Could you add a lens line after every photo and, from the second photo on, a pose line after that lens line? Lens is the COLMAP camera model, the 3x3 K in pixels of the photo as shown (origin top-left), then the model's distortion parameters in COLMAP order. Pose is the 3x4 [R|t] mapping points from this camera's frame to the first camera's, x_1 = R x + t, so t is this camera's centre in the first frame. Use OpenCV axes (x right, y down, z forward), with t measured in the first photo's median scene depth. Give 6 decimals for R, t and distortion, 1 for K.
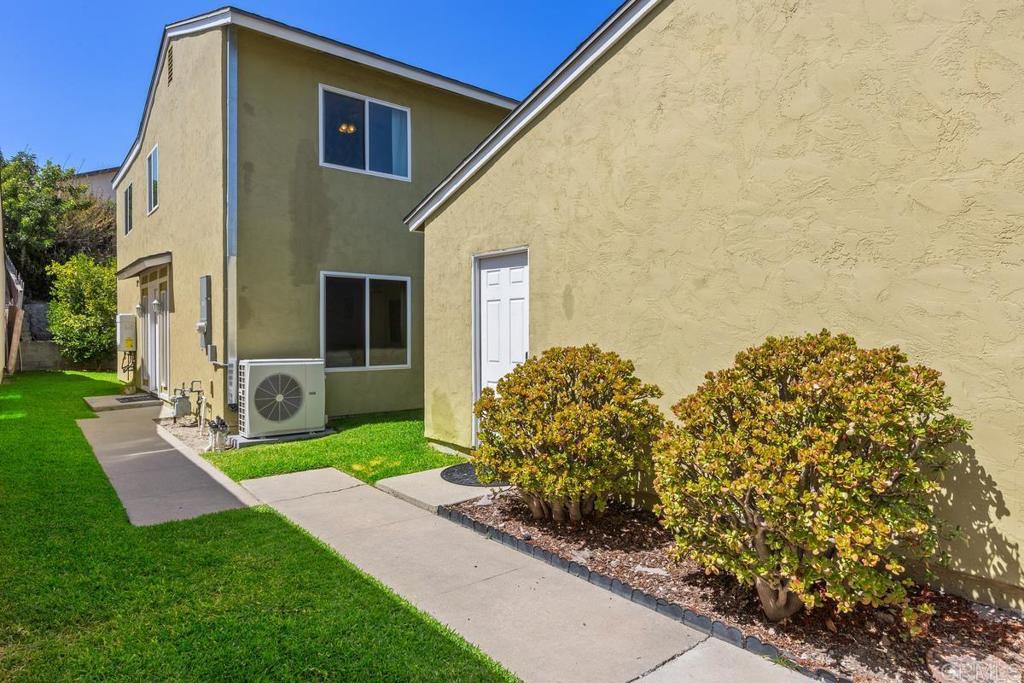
lens RADIAL K [[584.8, 0, 508.6], [0, 584.8, 336.8], [0, 0, 1]] dist [0.000570, -0.002969]
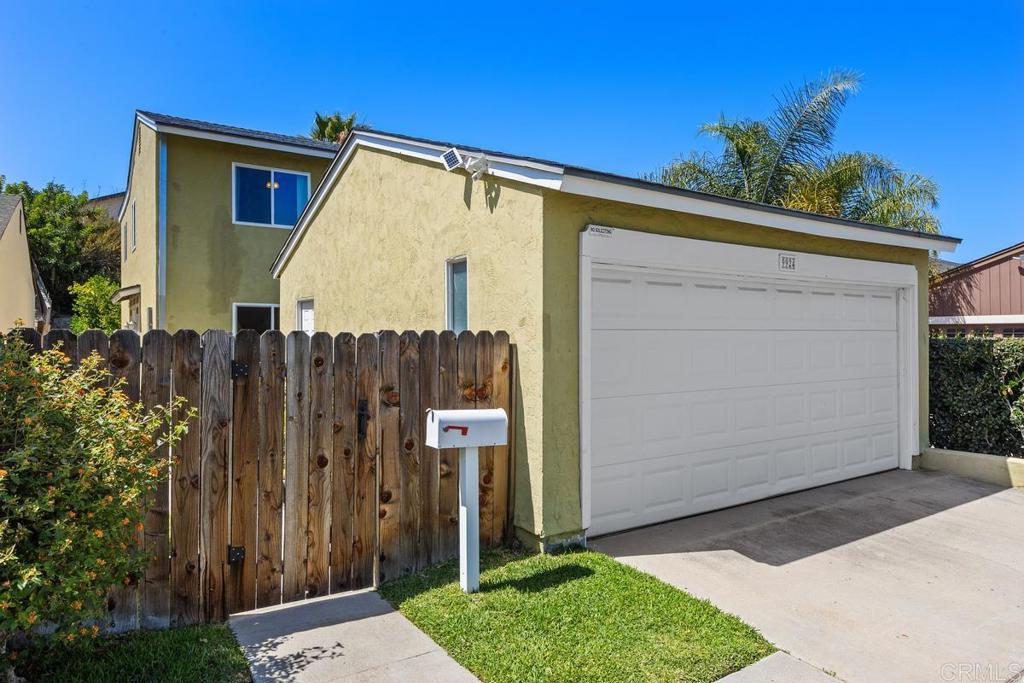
lens RADIAL K [[636.1, 0, 515.0], [0, 636.1, 345.2], [0, 0, 1]] dist [0.018884, -0.002204]
pose [[0.994939, -0.001405, -0.100467, 0.461853], [0.002487, 0.999940, 0.010645, -0.027977], [0.100446, -0.010841, 0.994883, -0.390563]]
